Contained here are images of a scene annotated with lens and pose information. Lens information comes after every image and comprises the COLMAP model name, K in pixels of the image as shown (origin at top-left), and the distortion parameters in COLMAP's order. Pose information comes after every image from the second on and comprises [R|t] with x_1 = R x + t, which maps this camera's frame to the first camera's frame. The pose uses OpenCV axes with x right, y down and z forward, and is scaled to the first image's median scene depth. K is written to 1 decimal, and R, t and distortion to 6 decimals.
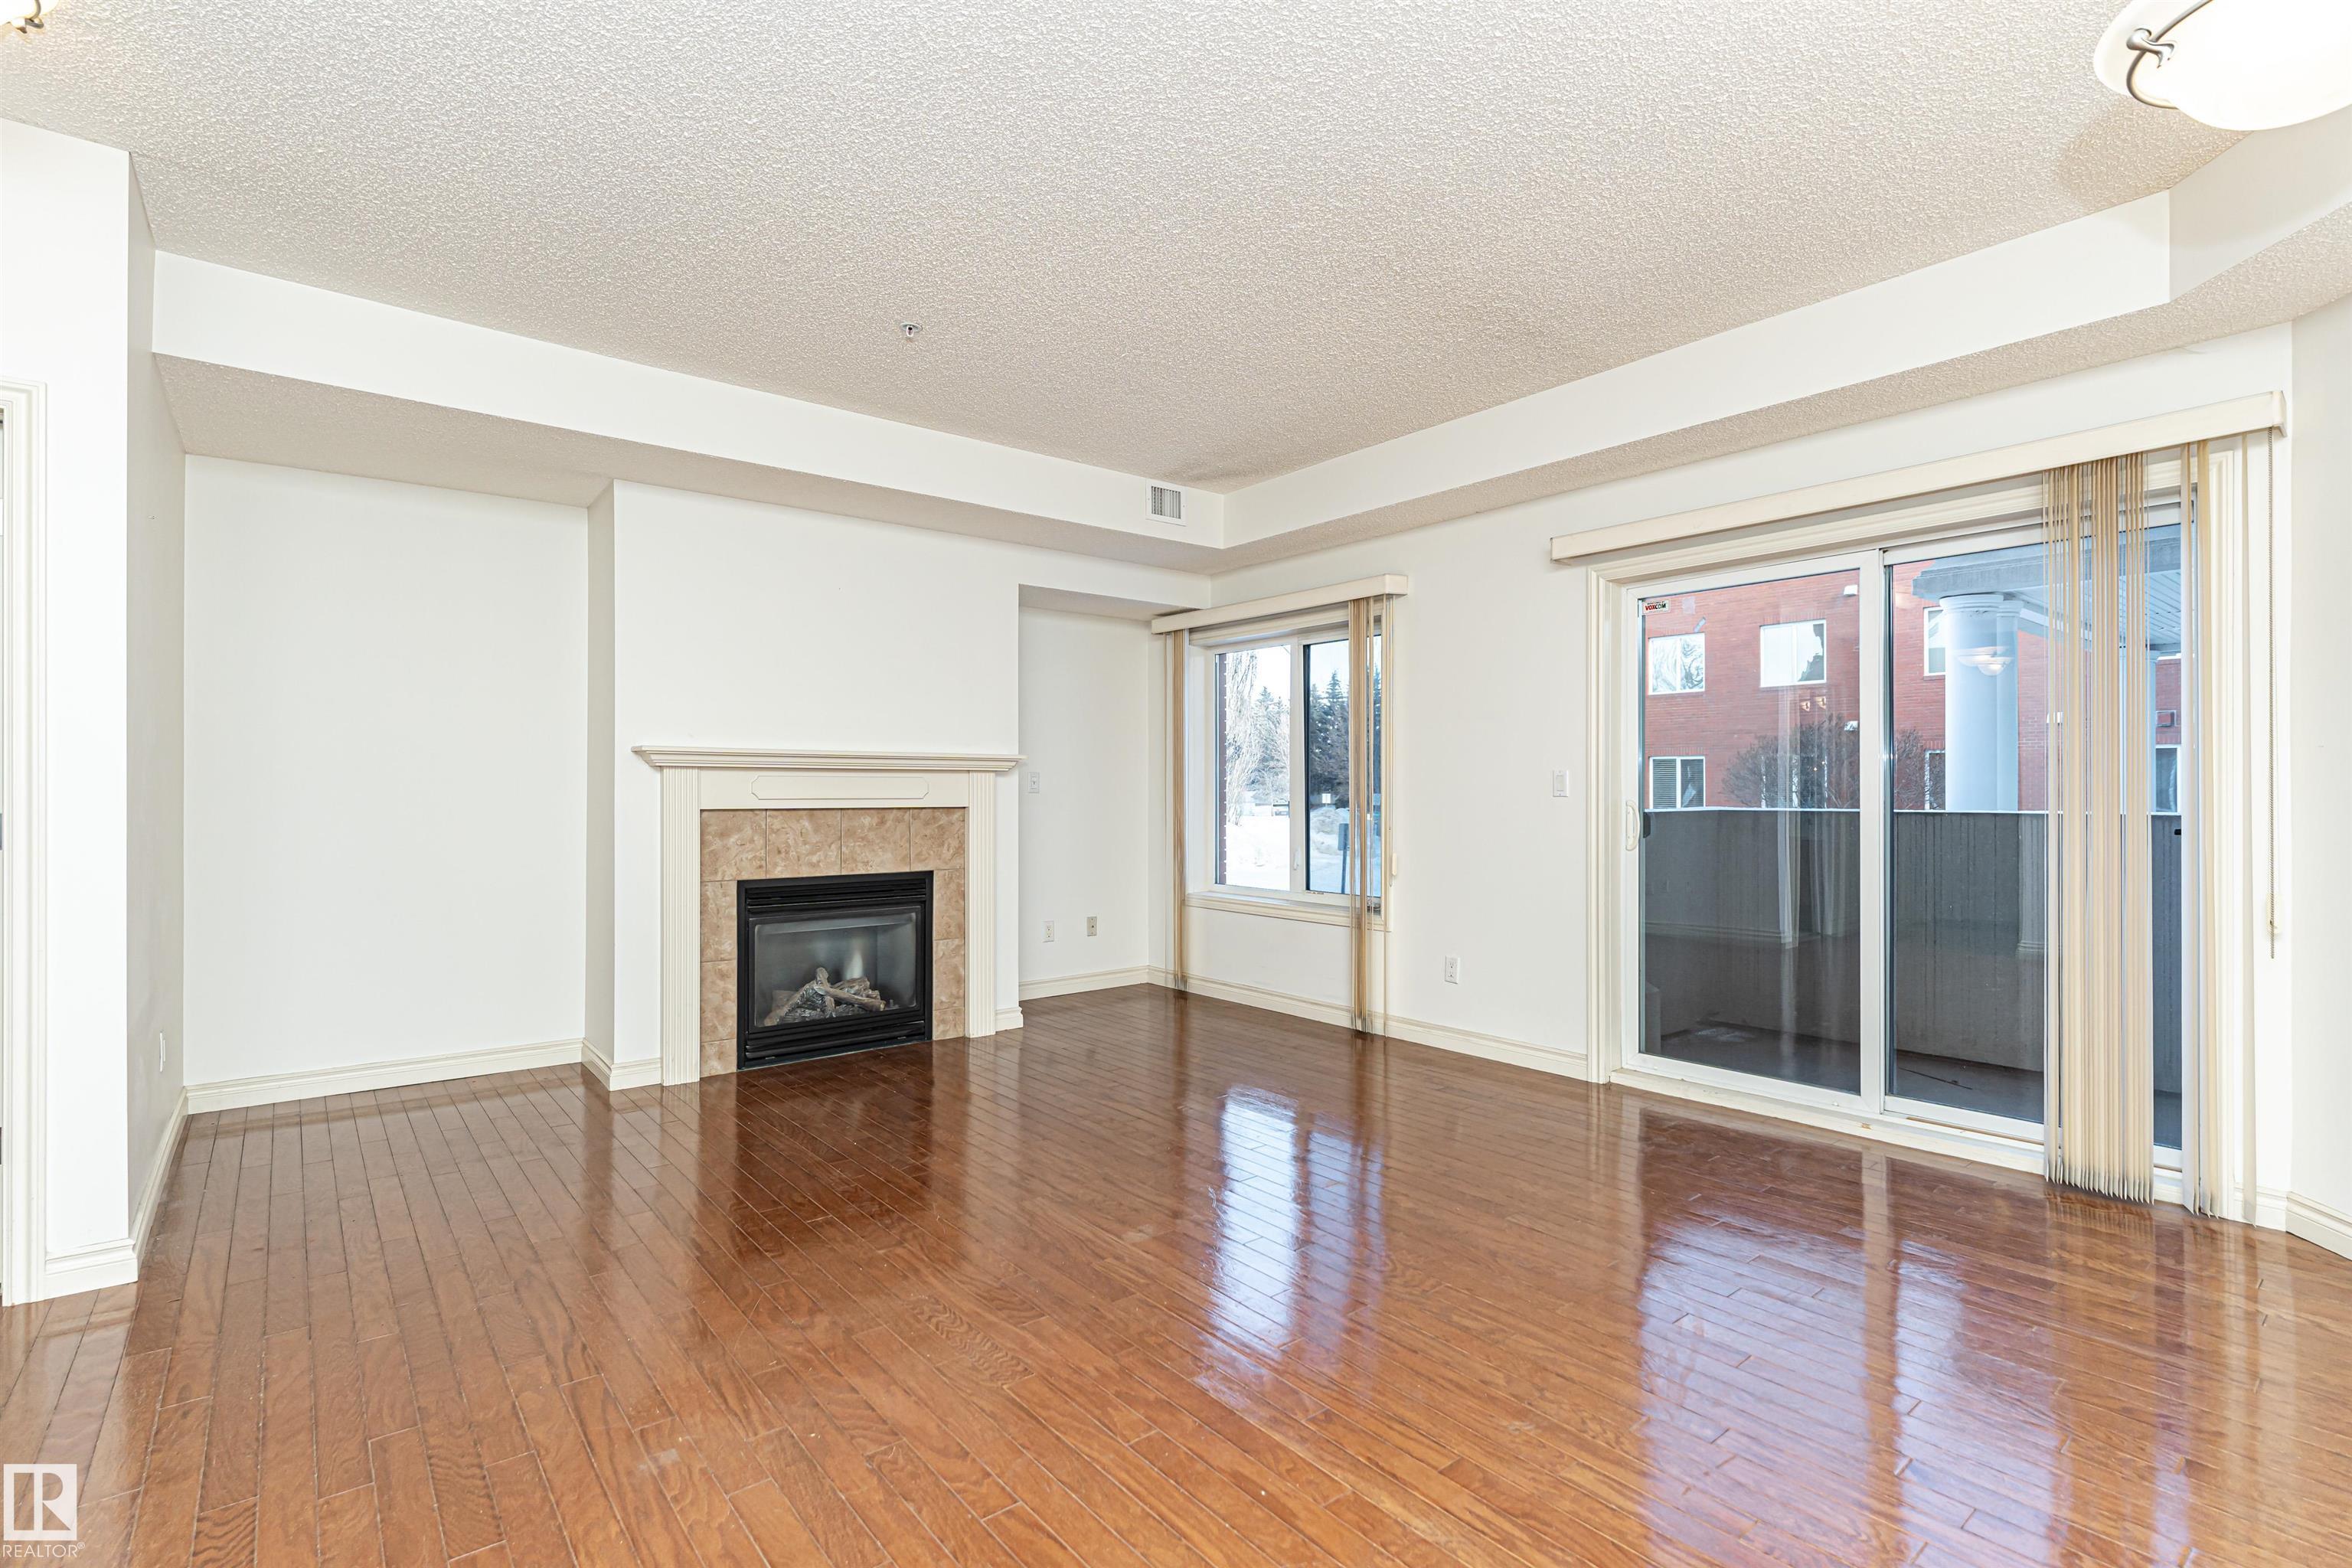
lens RADIAL K [[1132.4, 0, 1201.0], [0, 1132.4, 784.2], [0, 0, 1]] dist [-0.003283, 0.000333]
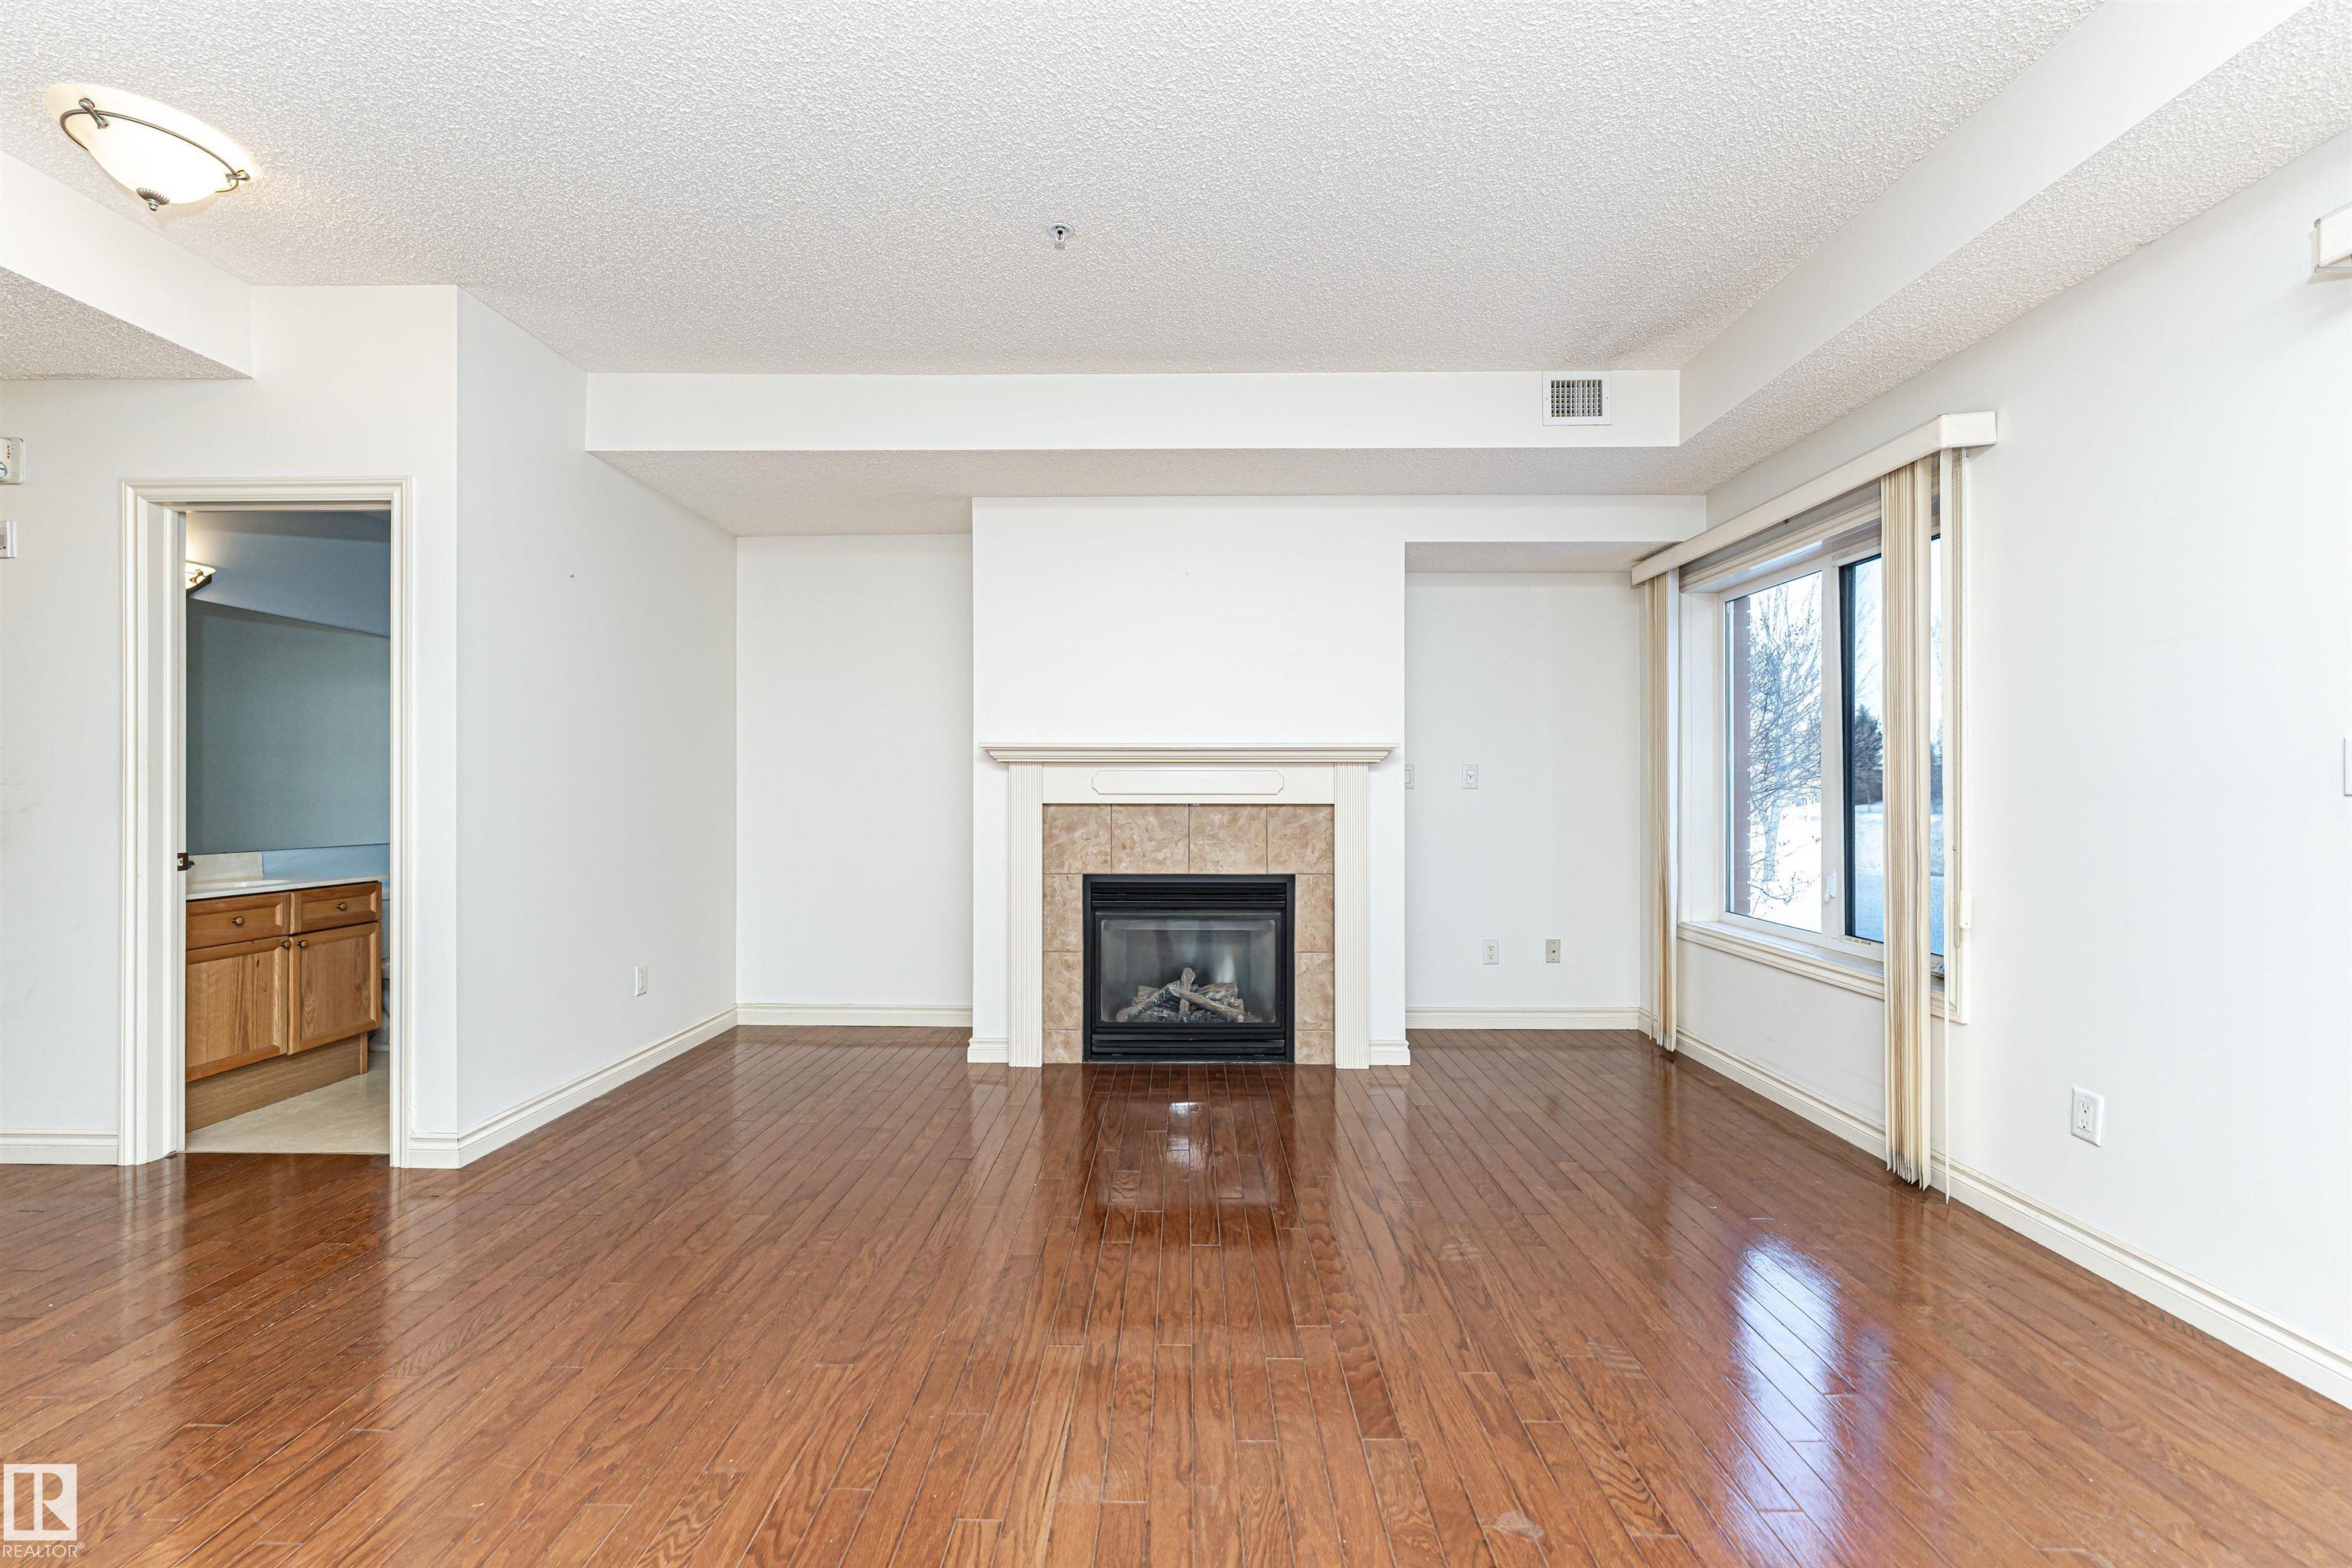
lens RADIAL K [[961.4, 0, 1158.6], [0, 961.4, 779.8], [0, 0, 1]] dist [0.007903, -0.001855]
pose [[0.751282, -0.004797, -0.659964, 0.190594], [0.002635, 0.999987, -0.004270, 0.004193], [0.659976, 0.001469, 0.751285, 0.362003]]
